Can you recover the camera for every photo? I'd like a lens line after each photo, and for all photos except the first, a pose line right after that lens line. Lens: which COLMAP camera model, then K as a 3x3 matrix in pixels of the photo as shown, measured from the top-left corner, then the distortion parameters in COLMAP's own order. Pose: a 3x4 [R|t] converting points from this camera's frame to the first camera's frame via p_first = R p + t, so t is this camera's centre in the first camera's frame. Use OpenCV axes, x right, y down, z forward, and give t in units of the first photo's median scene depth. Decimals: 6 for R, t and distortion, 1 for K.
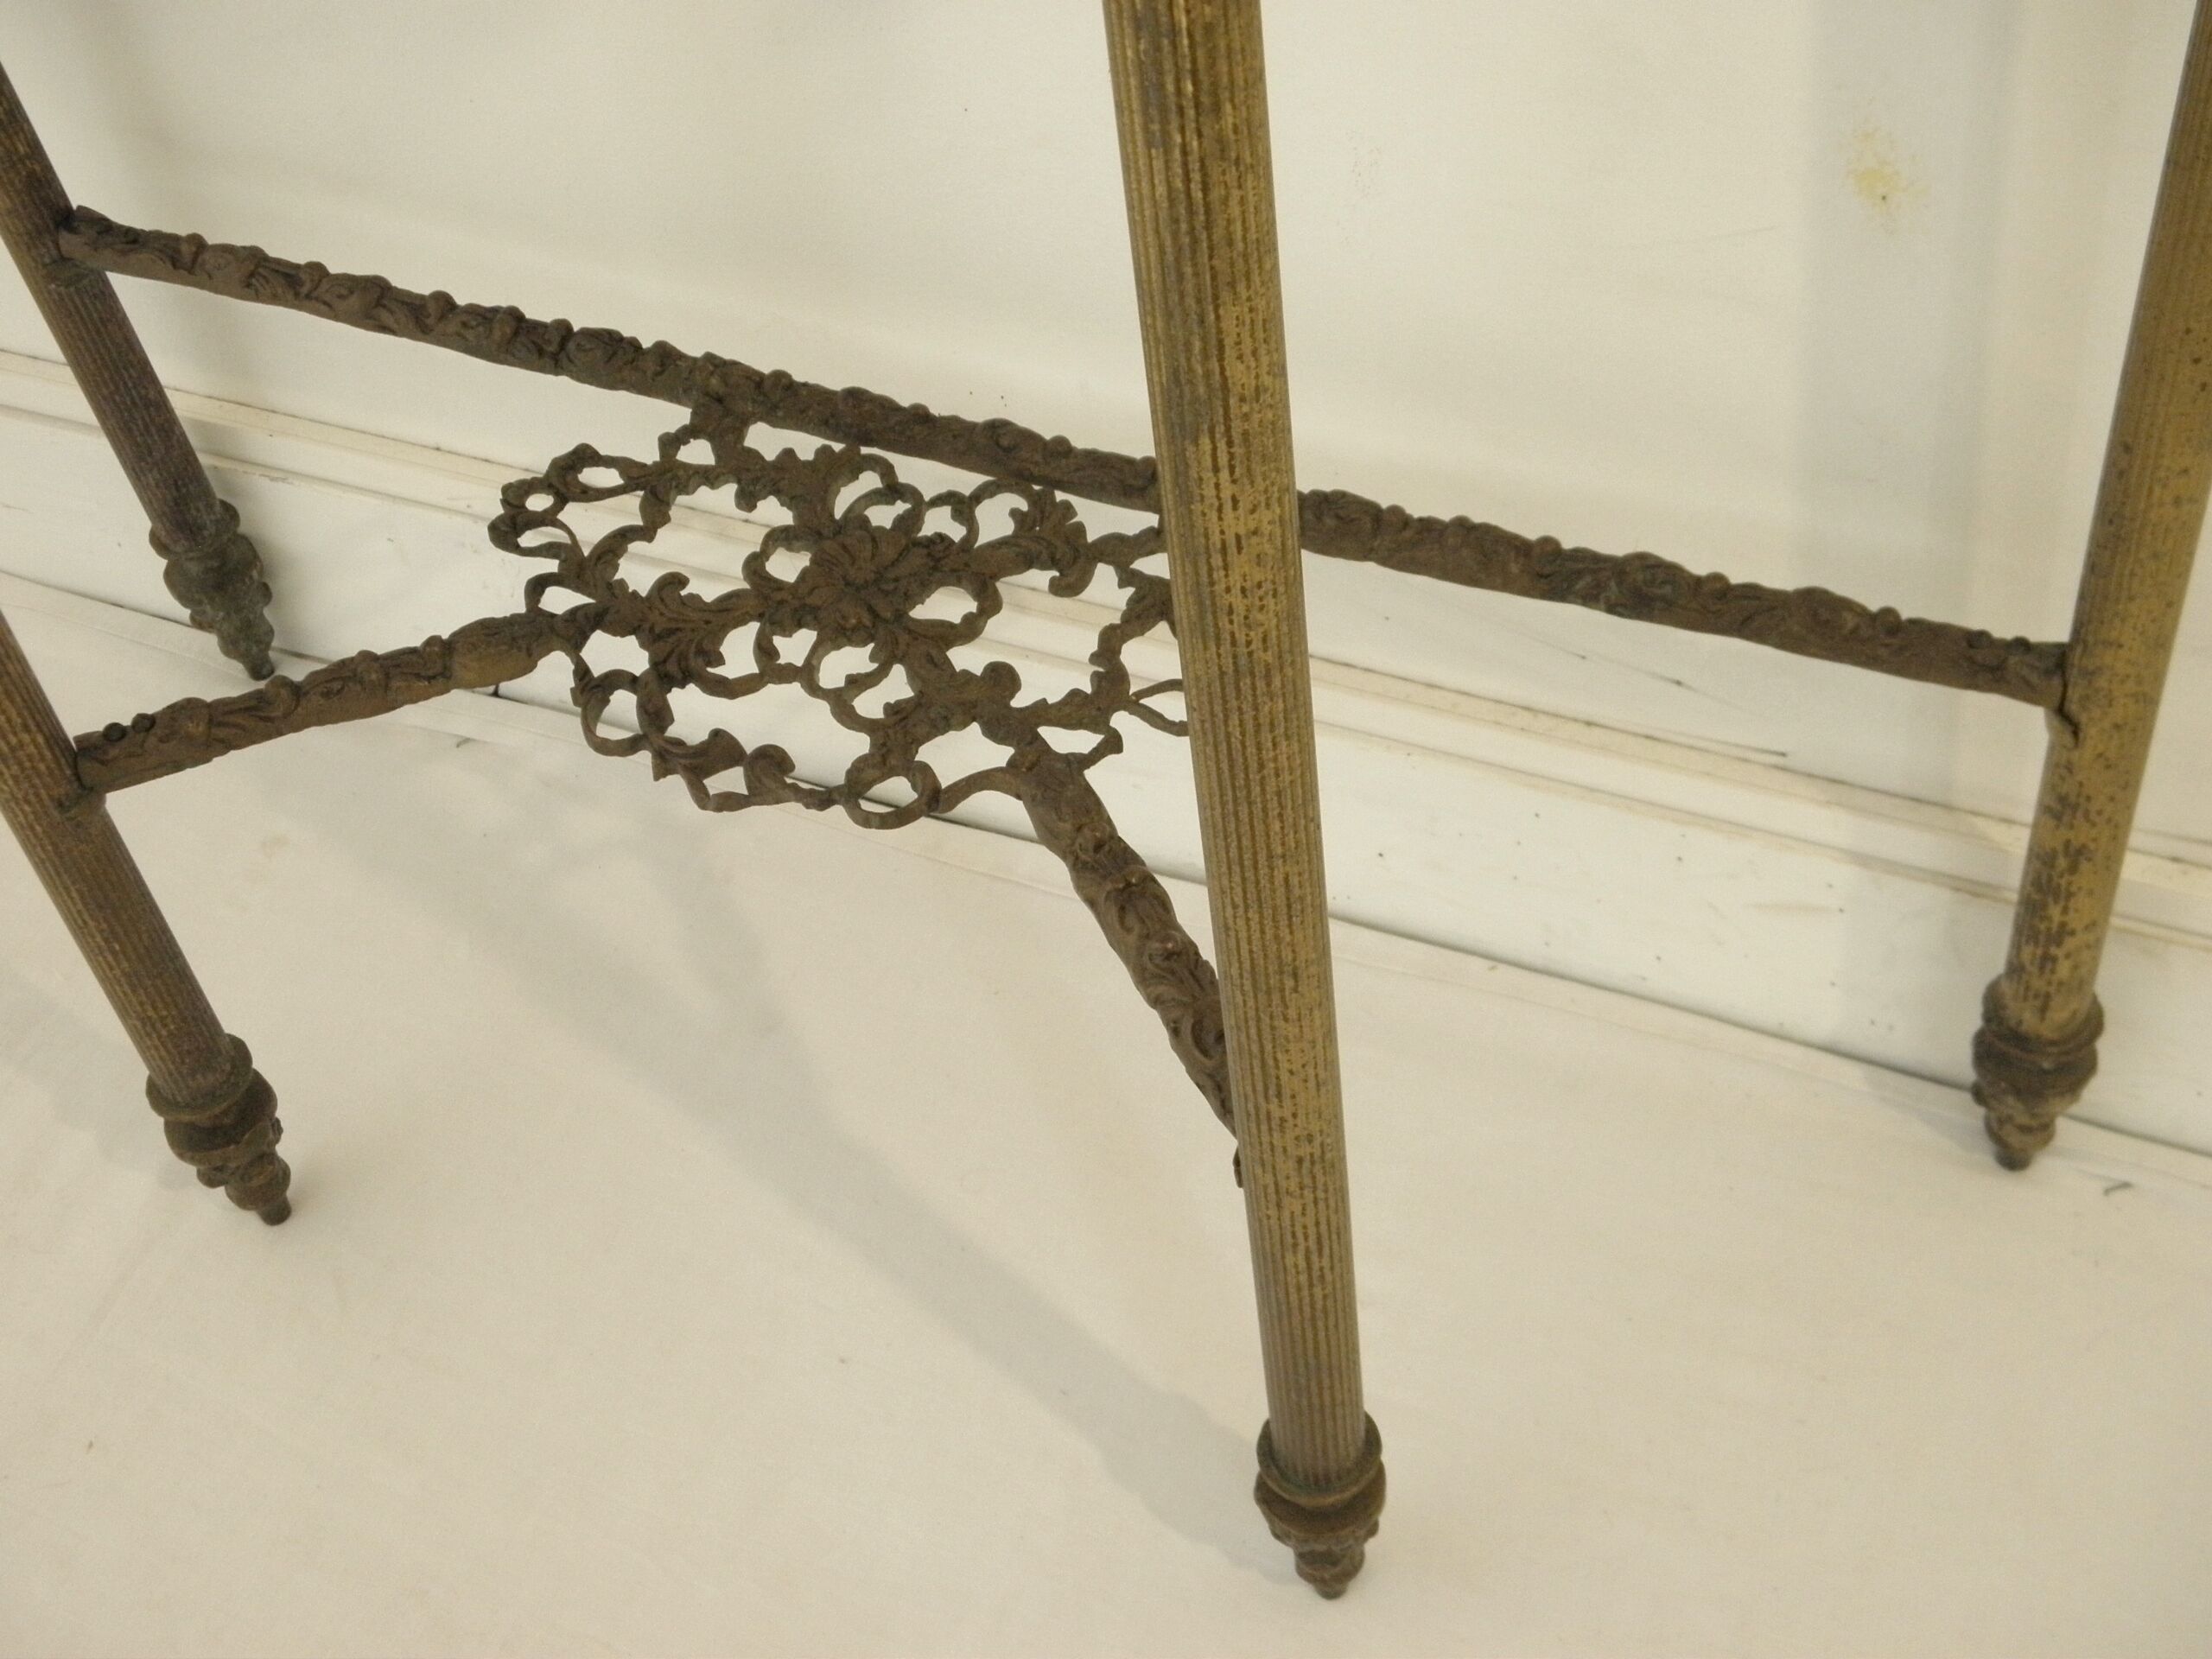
lens RADIAL K [[2966.5, 0, 1090.6], [0, 2966.5, 832.6], [0, 0, 1]] dist [0.035191, 0.000000]
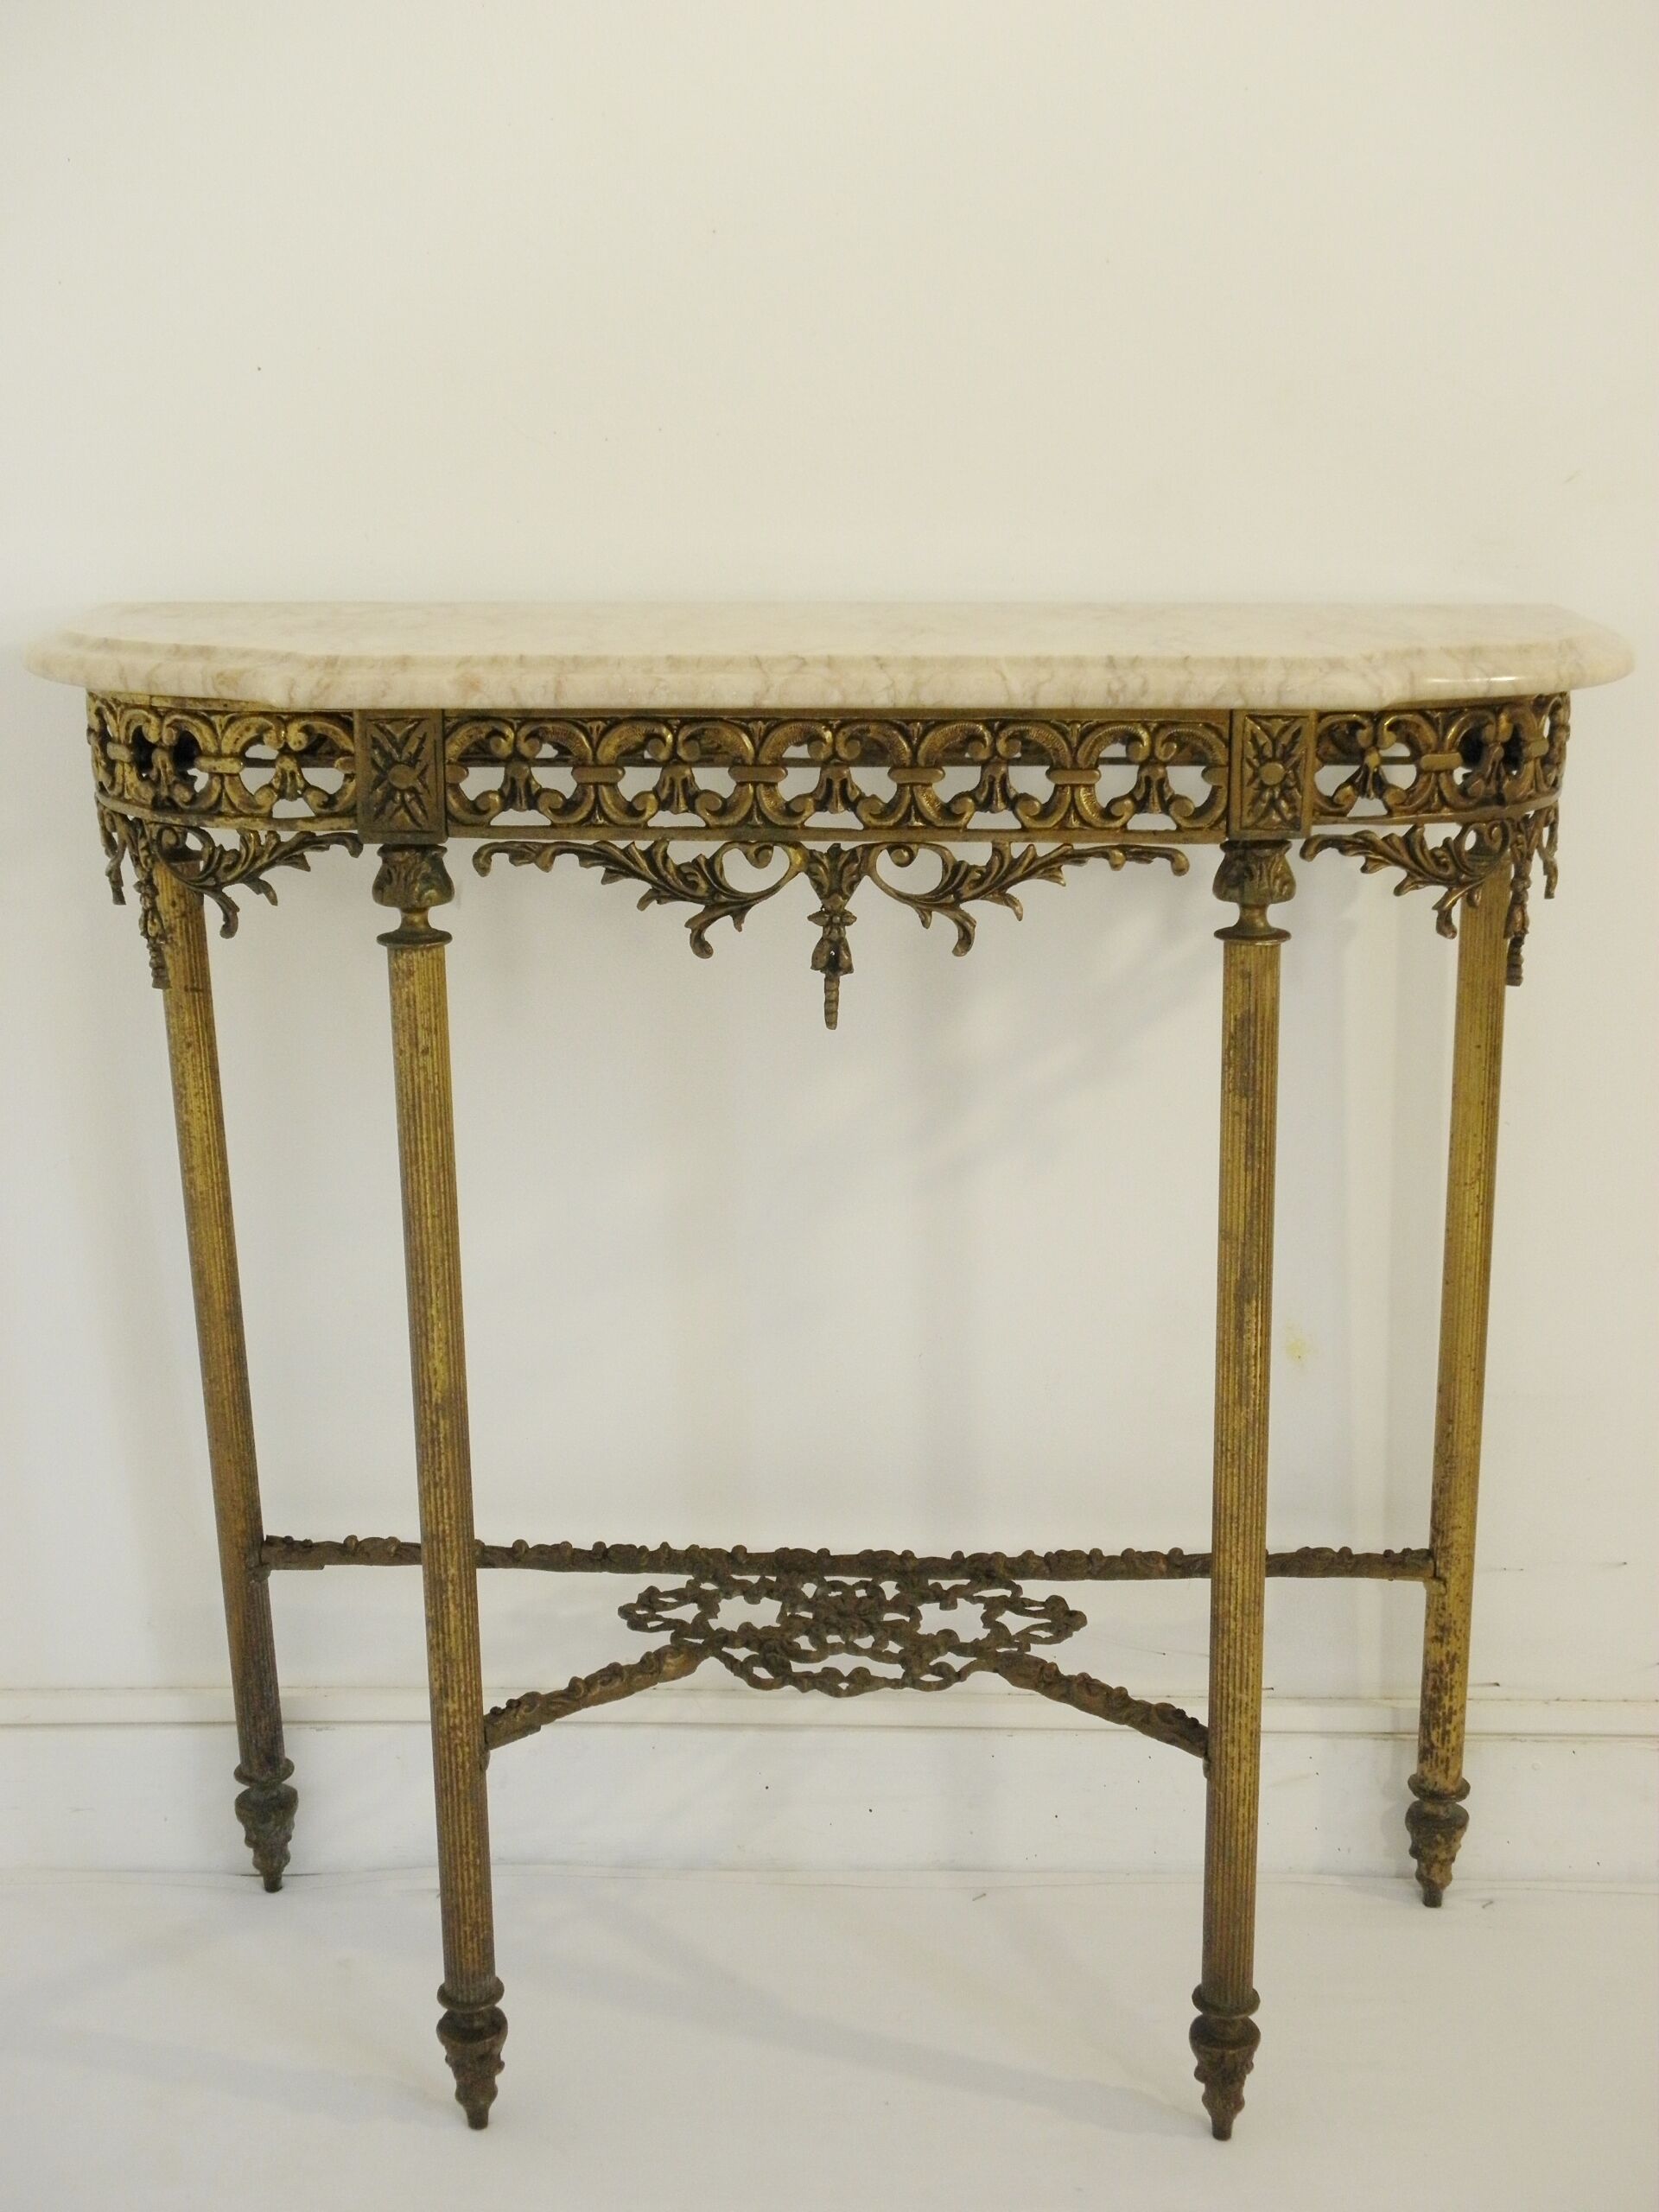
lens RADIAL K [[2639.2, 0, 833.5], [0, 2639.2, 1123.0], [0, 0, 1]] dist [-0.007968, 0.000000]
pose [[0.917504, -0.009010, 0.397626, -0.744243], [0.231675, 0.824731, -0.515893, 0.516568], [-0.323286, 0.565454, 0.758781, -0.428911]]
